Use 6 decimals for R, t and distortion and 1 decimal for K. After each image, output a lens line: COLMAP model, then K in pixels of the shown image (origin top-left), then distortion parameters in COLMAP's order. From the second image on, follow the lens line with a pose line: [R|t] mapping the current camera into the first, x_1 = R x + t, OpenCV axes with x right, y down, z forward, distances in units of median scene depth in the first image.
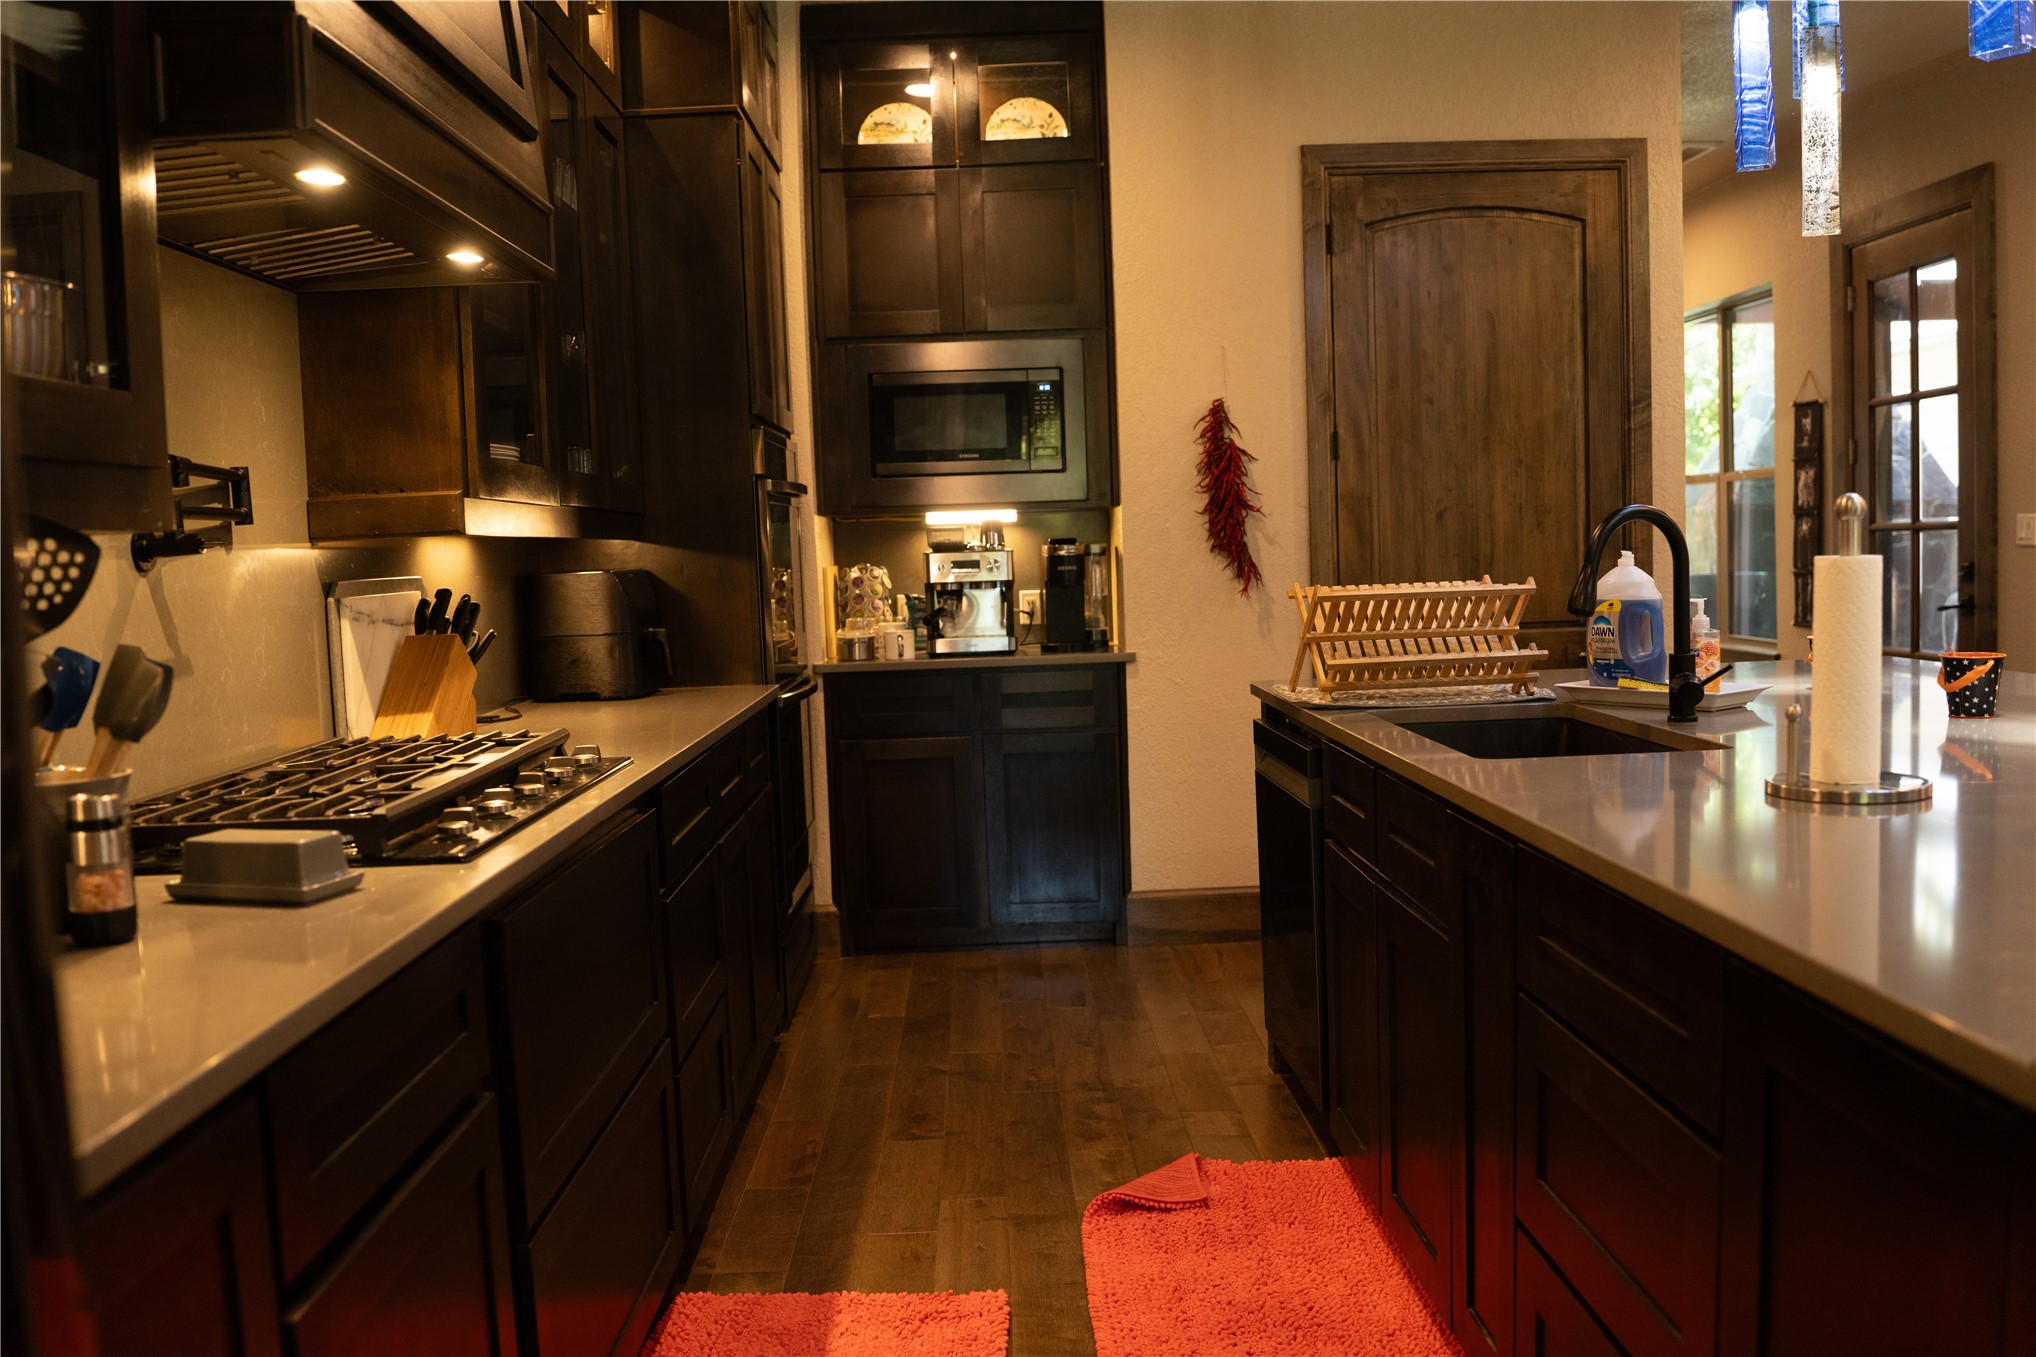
lens RADIAL K [[1649.4, 0, 1024.5], [0, 1649.4, 675.4], [0, 0, 1]] dist [-0.068760, 0.003861]
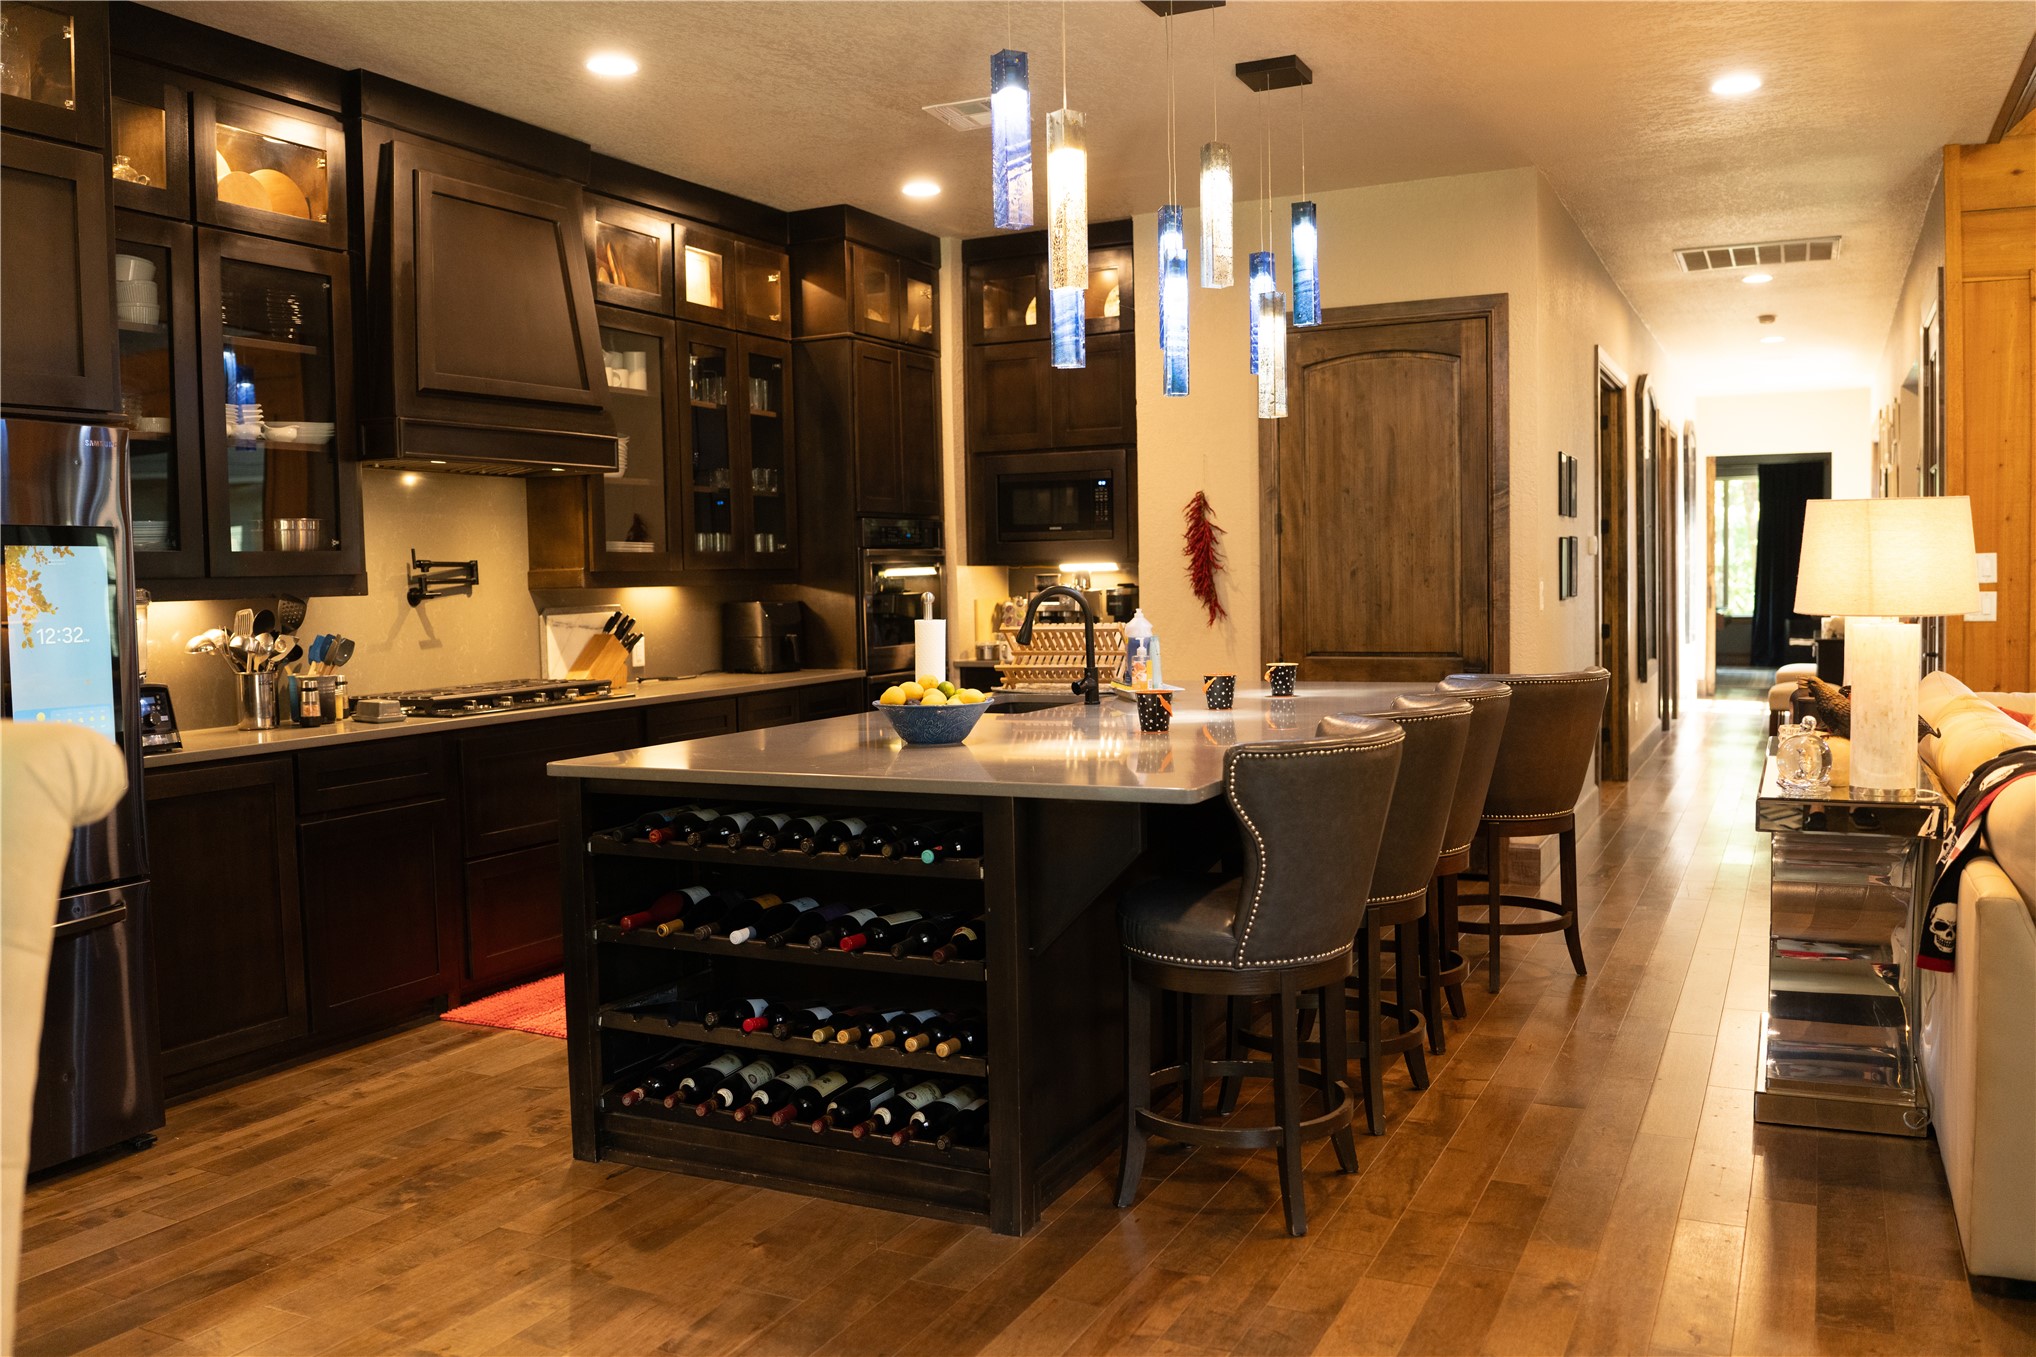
lens RADIAL K [[1649.4, 0, 1016.6], [0, 1649.4, 677.3], [0, 0, 1]] dist [-0.068760, 0.003861]
pose [[0.885959, 0.046531, -0.461423, 0.651888], [-0.047432, 0.998828, 0.009652, -0.009086], [0.461331, 0.013335, 0.887128, -0.370141]]
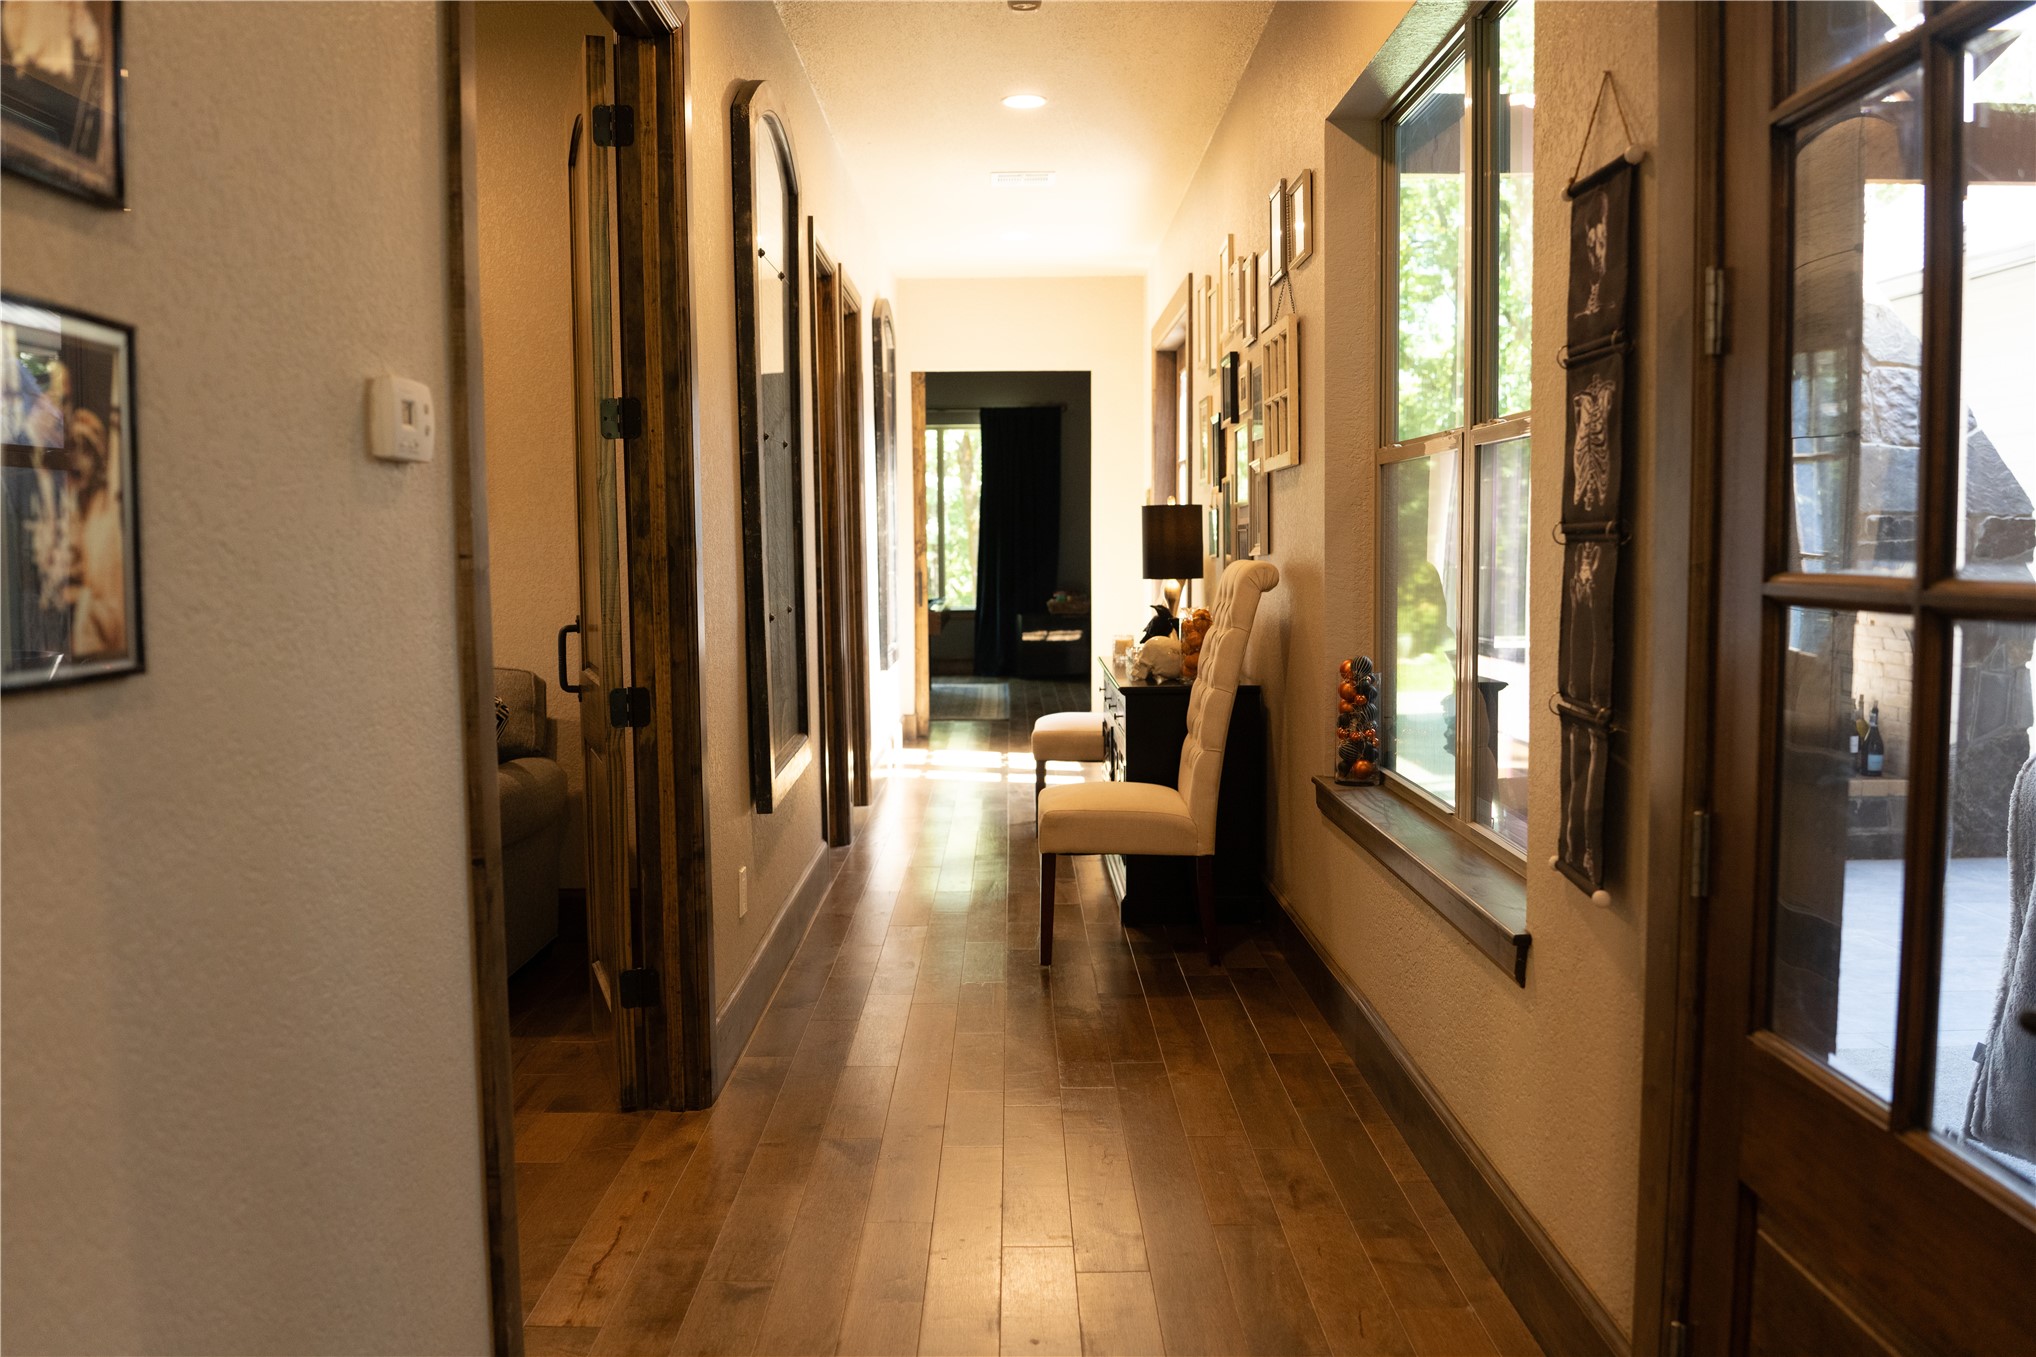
lens RADIAL K [[1649.4, 0, 1026.9], [0, 1649.4, 683.2], [0, 0, 1]] dist [-0.068760, 0.003861]
pose [[0.999402, 0.030177, -0.016874, 0.551091], [-0.030043, 0.999516, 0.008103, -0.100861], [0.017111, -0.007592, 0.999825, 0.990741]]
